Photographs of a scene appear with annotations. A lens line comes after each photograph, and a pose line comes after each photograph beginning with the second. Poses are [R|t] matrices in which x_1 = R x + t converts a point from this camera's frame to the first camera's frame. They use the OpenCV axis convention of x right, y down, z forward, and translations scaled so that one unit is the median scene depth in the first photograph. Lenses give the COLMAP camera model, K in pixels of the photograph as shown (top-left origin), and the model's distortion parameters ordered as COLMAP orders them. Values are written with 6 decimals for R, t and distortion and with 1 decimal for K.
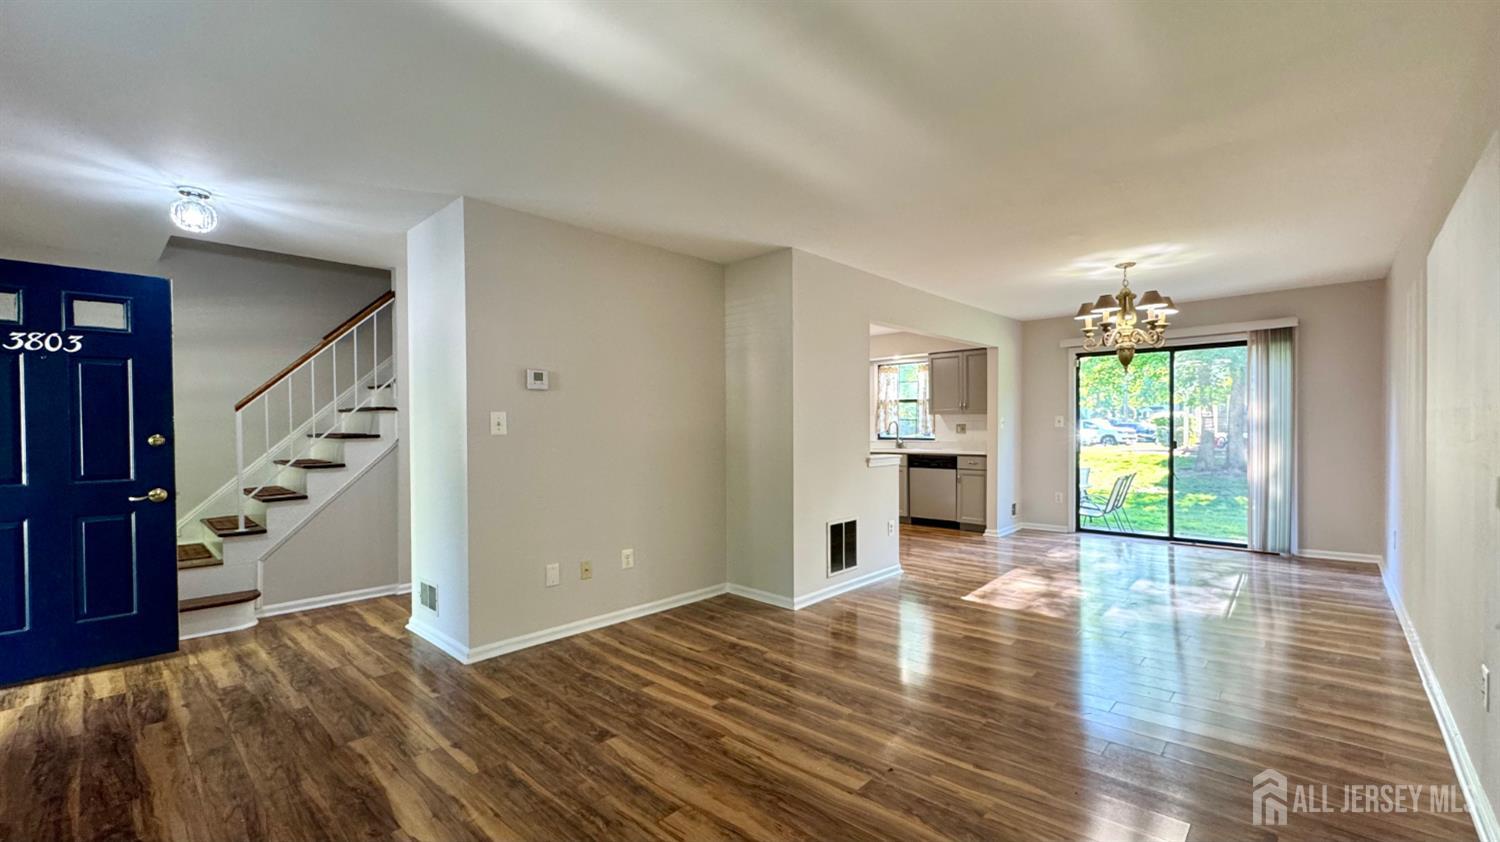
lens RADIAL K [[610.9, 0, 744.1], [0, 610.9, 435.3], [0, 0, 1]] dist [-0.009687, 0.000112]
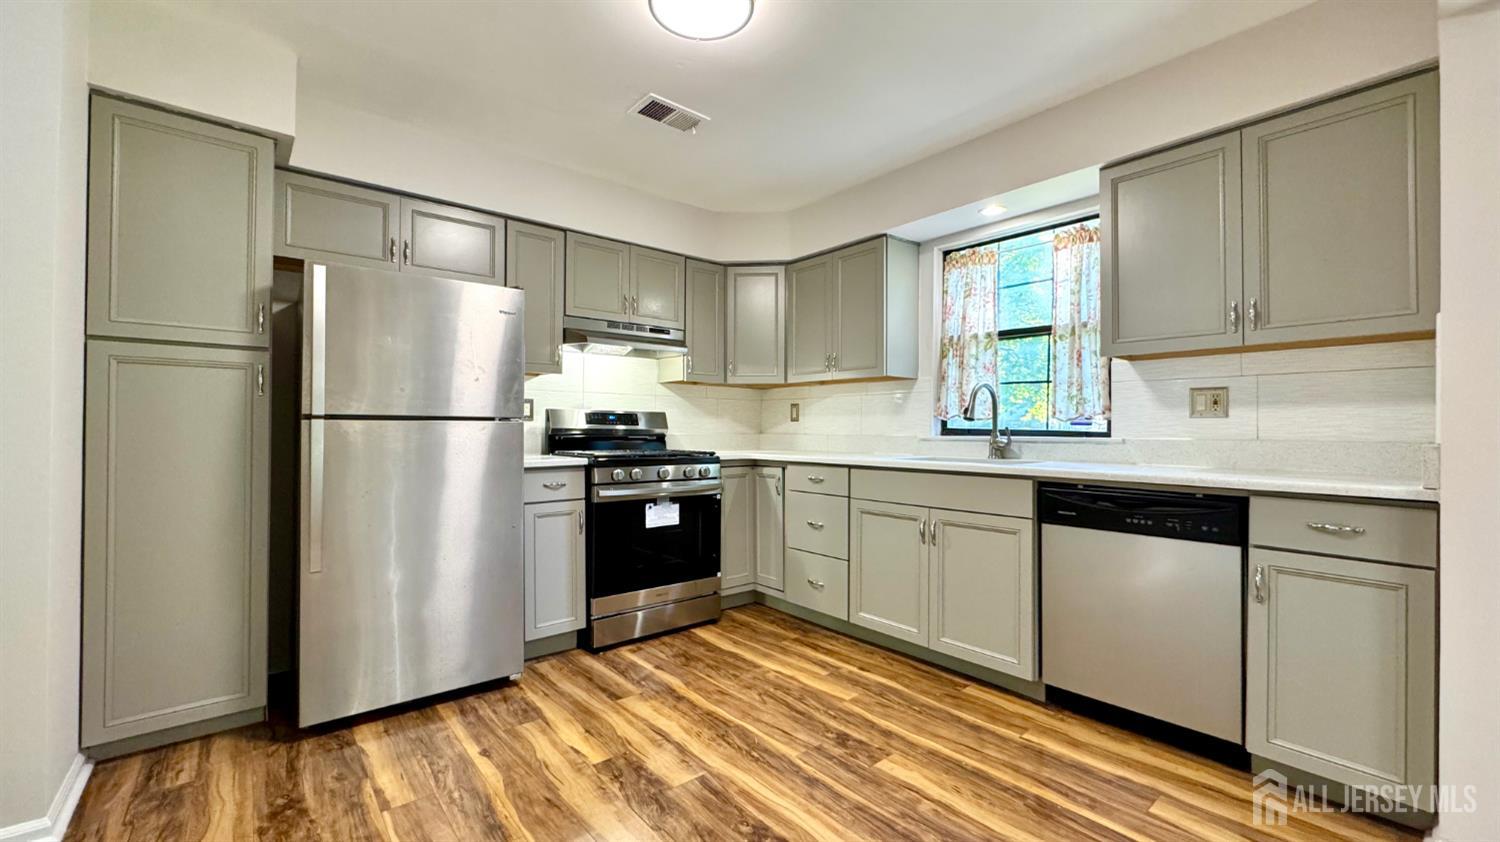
lens RADIAL K [[591.7, 0, 750.0], [0, 591.7, 421.0], [0, 0, 1]] dist [-0.004839, 0.000085]
pose [[0.993371, 0.010844, -0.114440, 0.190416], [-0.013794, 0.999592, -0.025019, 0.012599], [0.114122, 0.026432, 0.993115, 0.824981]]
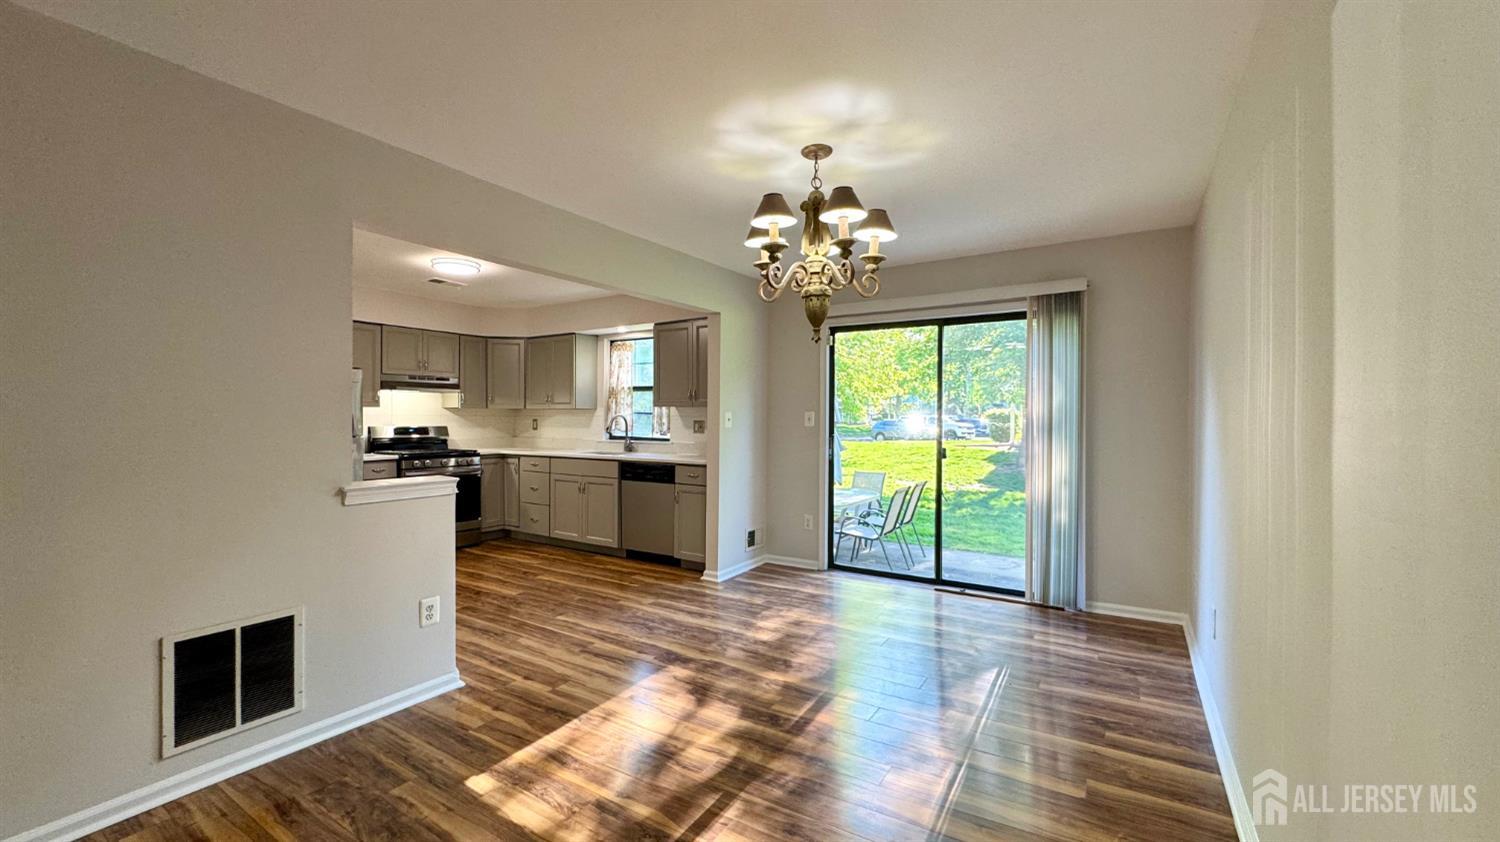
lens RADIAL K [[591.7, 0, 750.0], [0, 591.7, 421.0], [0, 0, 1]] dist [-0.004839, 0.000085]
pose [[0.981039, 0.011232, 0.193487, 0.341411], [-0.009448, 0.999904, -0.010143, -0.013412], [-0.193582, 0.008123, 0.981050, 0.344262]]
